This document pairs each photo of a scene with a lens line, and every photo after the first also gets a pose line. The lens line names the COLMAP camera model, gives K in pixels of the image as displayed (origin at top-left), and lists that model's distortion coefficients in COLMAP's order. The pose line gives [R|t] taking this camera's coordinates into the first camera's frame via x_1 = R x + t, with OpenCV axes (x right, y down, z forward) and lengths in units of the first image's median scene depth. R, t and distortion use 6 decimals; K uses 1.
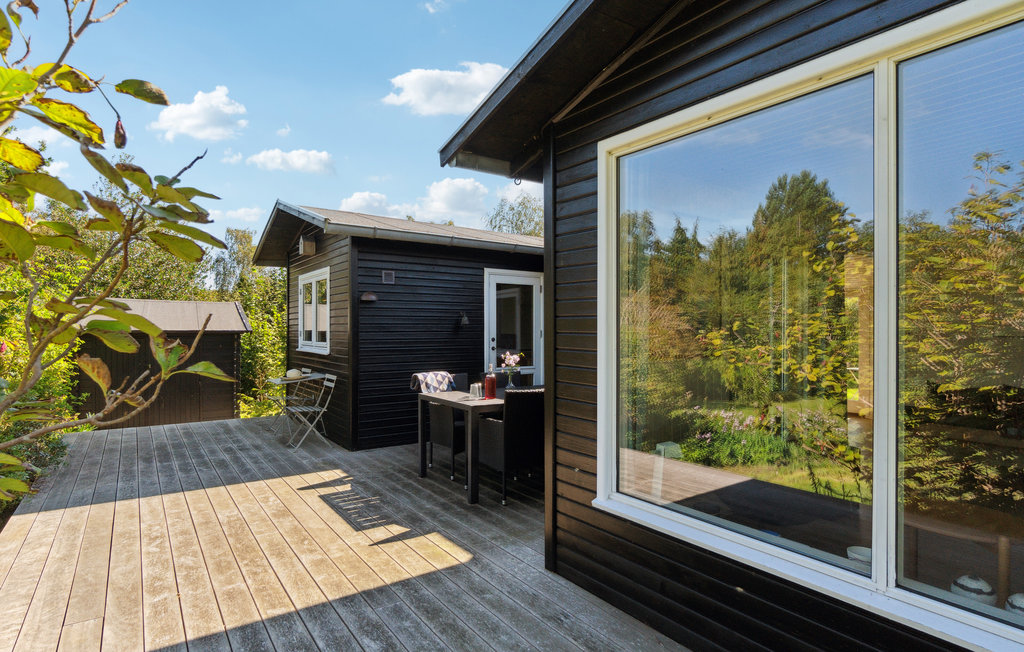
lens RADIAL K [[538.3, 0, 505.8], [0, 538.3, 328.1], [0, 0, 1]] dist [-0.006545, 0.005341]
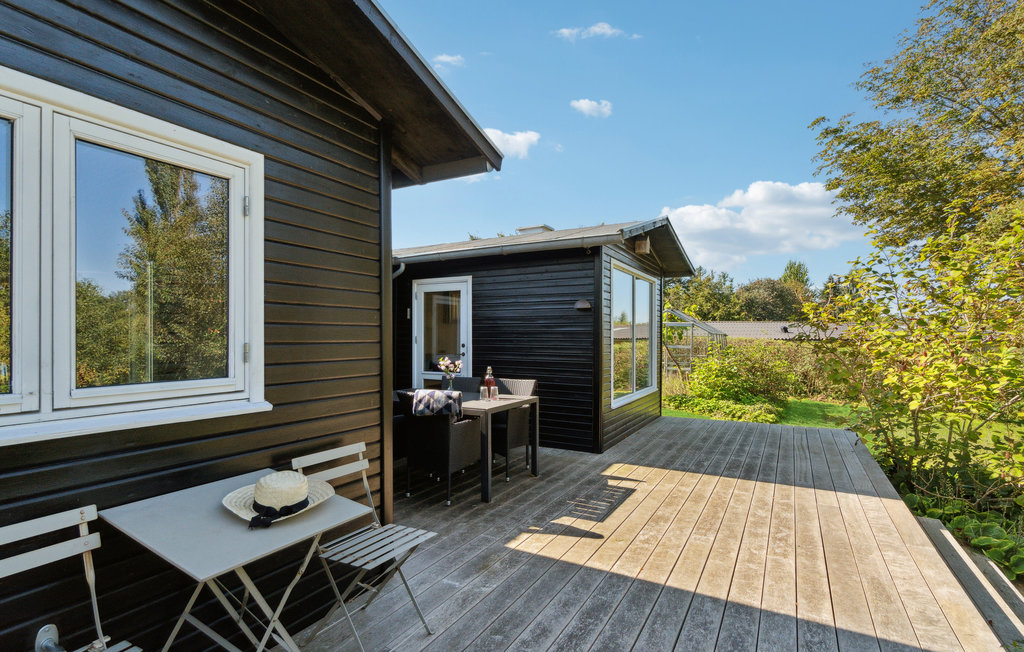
lens RADIAL K [[492.0, 0, 509.9], [0, 492.0, 330.2], [0, 0, 1]] dist [-0.002270, 0.000250]
pose [[-0.428619, 0.006920, 0.903459, -1.152751], [-0.003986, 0.999946, -0.009550, 0.006120], [-0.903476, -0.007695, -0.428569, 1.687198]]
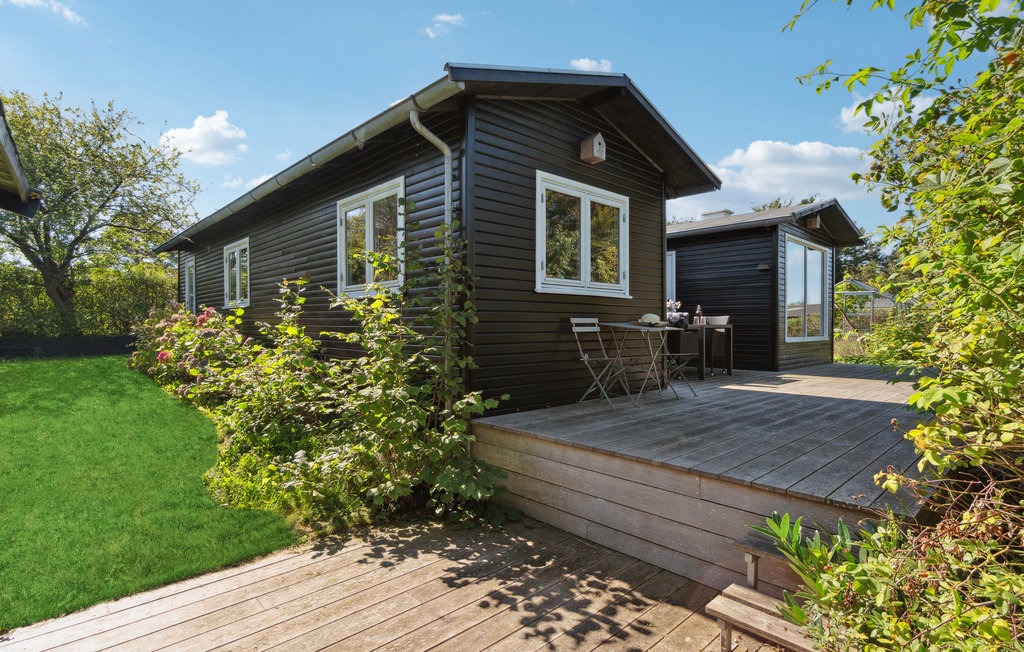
lens RADIAL K [[492.0, 0, 512.9], [0, 492.0, 324.7], [0, 0, 1]] dist [-0.002270, 0.000250]
pose [[-0.133564, -0.006933, 0.991016, -1.851423], [-0.004459, 0.999970, 0.006394, 0.153111], [-0.991030, -0.003565, -0.133591, 2.194455]]
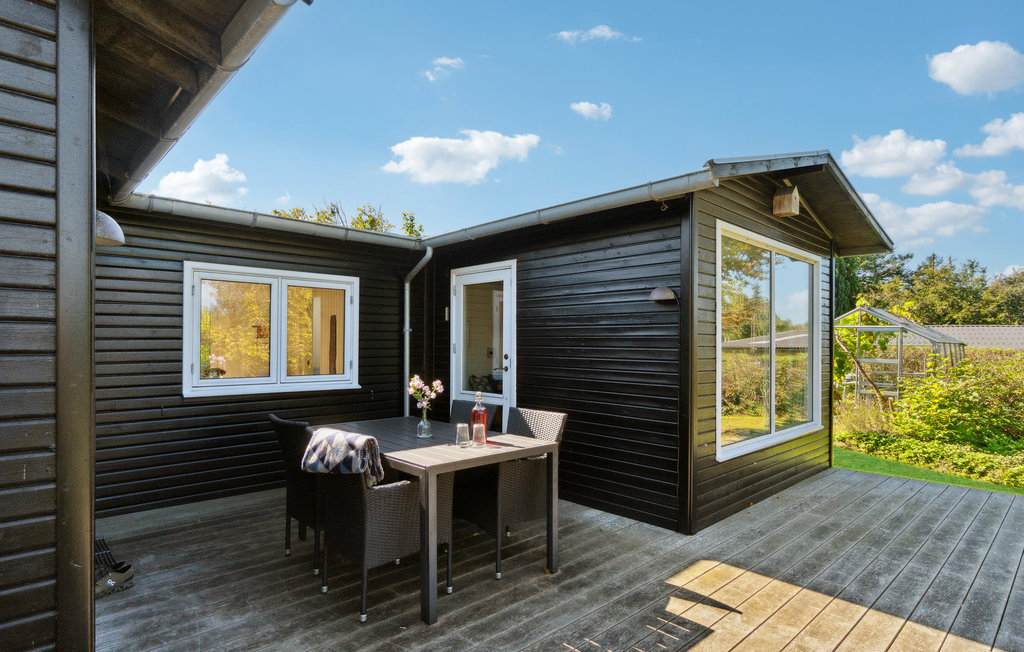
lens RADIAL K [[538.3, 0, 505.6], [0, 538.3, 336.3], [0, 0, 1]] dist [-0.006545, 0.005341]
pose [[-0.137564, 0.008844, 0.990453, -0.878070], [-0.007731, 0.999920, -0.010002, 0.006153], [-0.990463, -0.009033, -0.137485, 1.287824]]
